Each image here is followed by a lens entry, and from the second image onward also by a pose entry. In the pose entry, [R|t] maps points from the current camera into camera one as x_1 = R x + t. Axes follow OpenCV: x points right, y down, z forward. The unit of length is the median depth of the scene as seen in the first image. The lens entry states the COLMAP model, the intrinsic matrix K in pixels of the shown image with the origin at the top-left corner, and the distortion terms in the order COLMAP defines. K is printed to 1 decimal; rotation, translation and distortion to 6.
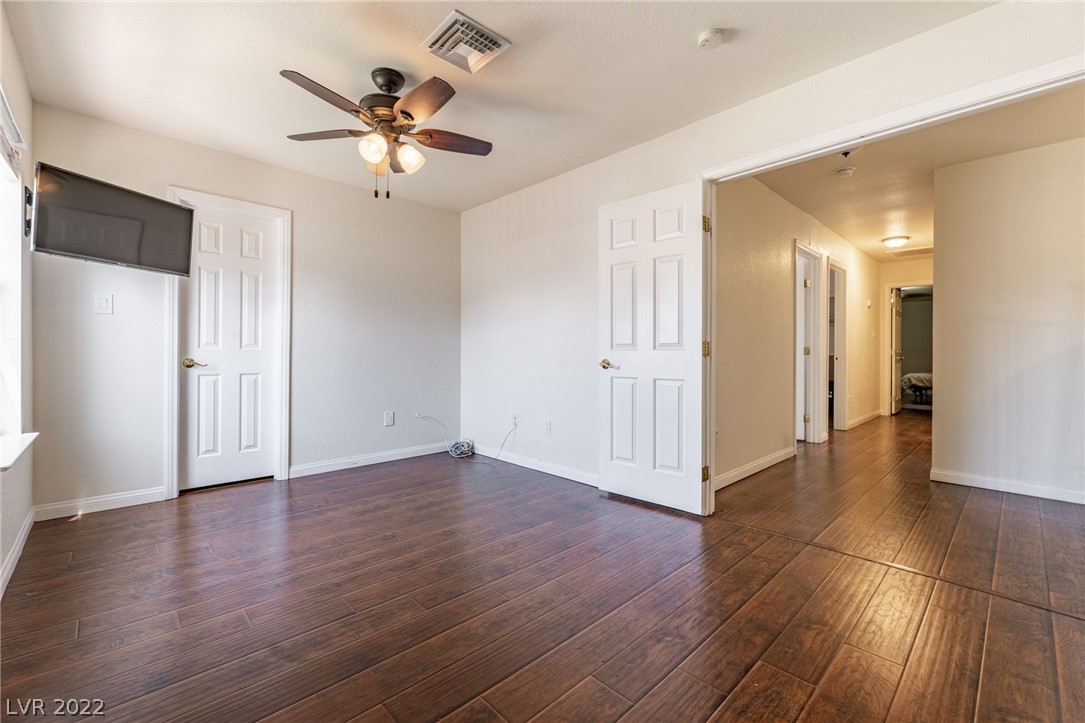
lens RADIAL K [[453.4, 0, 542.5], [0, 453.4, 361.5], [0, 0, 1]] dist [-0.001063, -0.000176]
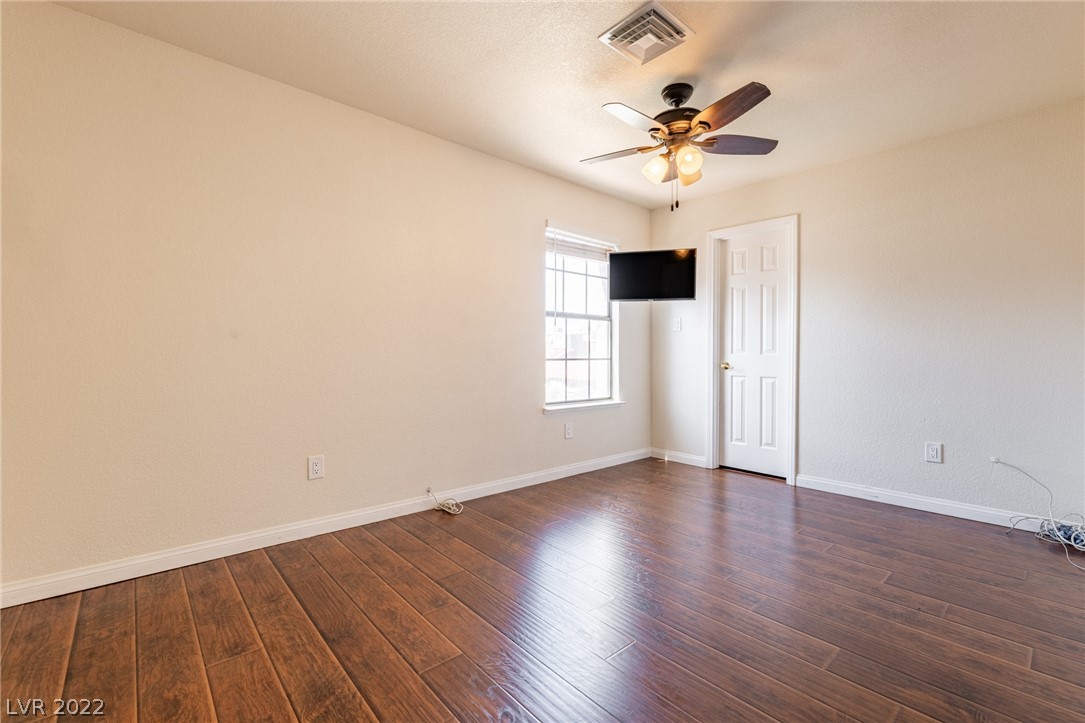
lens RADIAL K [[471.6, 0, 542.5], [0, 471.6, 361.5], [0, 0, 1]] dist [0.001406, 0.000092]
pose [[-0.031830, 0.011255, -0.999430, 0.529980], [-0.026861, 0.999566, 0.012112, -0.010451], [0.999132, 0.027231, -0.031514, 0.523469]]
